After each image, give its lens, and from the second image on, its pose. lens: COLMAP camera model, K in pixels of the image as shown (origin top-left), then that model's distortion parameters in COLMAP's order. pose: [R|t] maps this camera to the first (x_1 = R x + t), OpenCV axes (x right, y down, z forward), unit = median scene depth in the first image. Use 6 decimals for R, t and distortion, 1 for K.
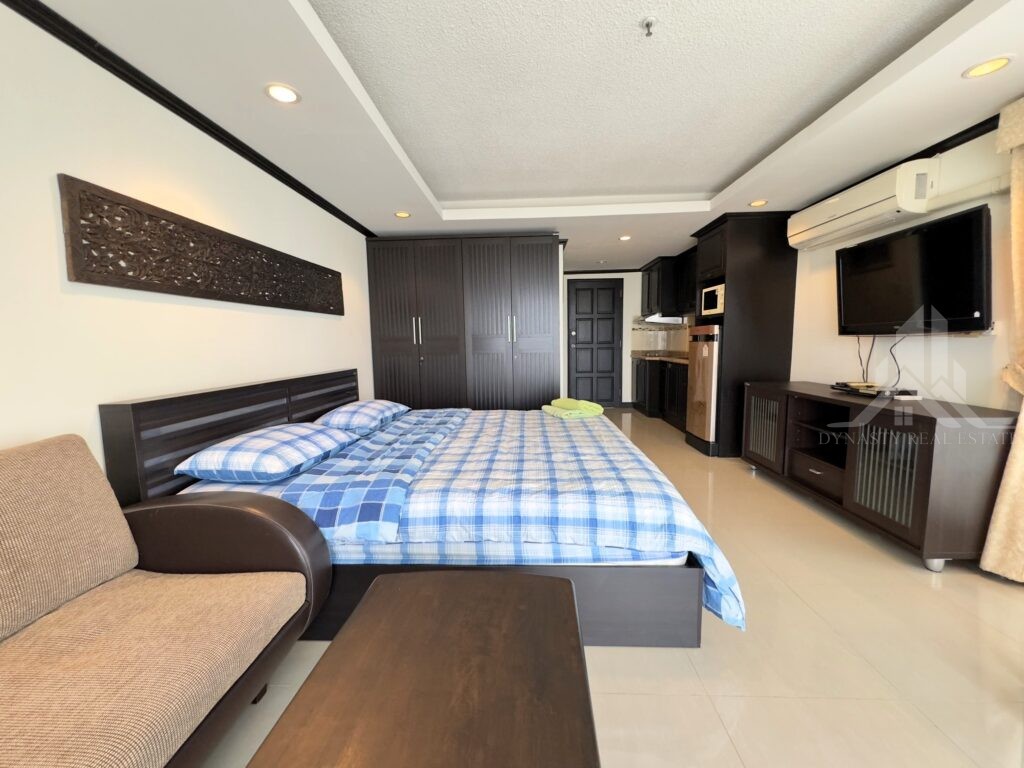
lens RADIAL K [[407.3, 0, 512.0], [0, 407.3, 384.0], [0, 0, 1]] dist [-0.001255, -0.000141]
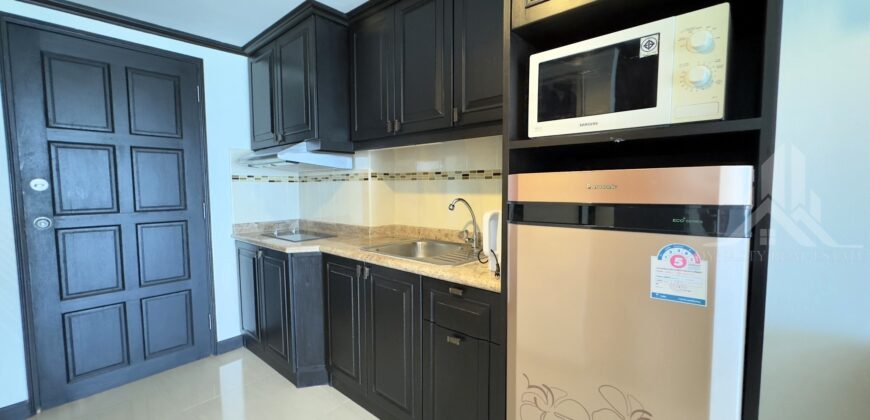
lens RADIAL K [[346.4, 0, 435.0], [0, 346.4, 210.0], [0, 0, 1]] dist [-0.002734, -0.000201]
pose [[0.632412, -0.039709, 0.773614, 0.382519], [0.078888, 0.996794, -0.013325, -0.209619], [-0.770605, 0.069456, 0.633517, 1.615645]]
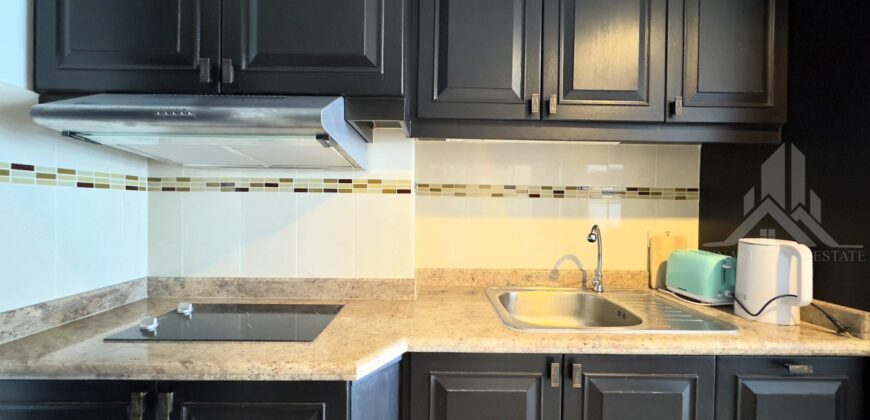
lens RADIAL K [[346.4, 0, 435.0], [0, 346.4, 210.0], [0, 0, 1]] dist [-0.002734, -0.000201]
pose [[-0.050448, 0.006918, 0.998703, 0.484493], [0.096590, 0.995322, -0.002016, -0.289812], [-0.994045, 0.096363, -0.050880, 2.354972]]
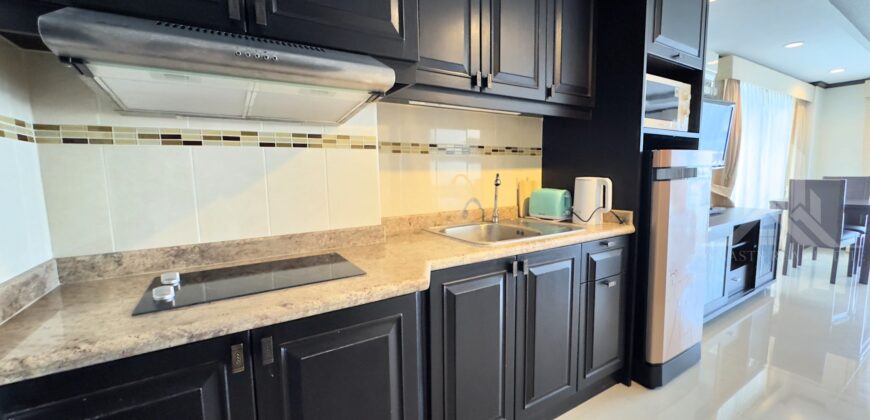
lens RADIAL K [[346.4, 0, 435.0], [0, 346.4, 210.0], [0, 0, 1]] dist [-0.002734, -0.000201]
pose [[-0.559257, -0.064094, 0.826513, 0.465899], [0.115501, 0.981258, 0.154248, -0.297026], [-0.820909, 0.181728, -0.541373, 2.616785]]
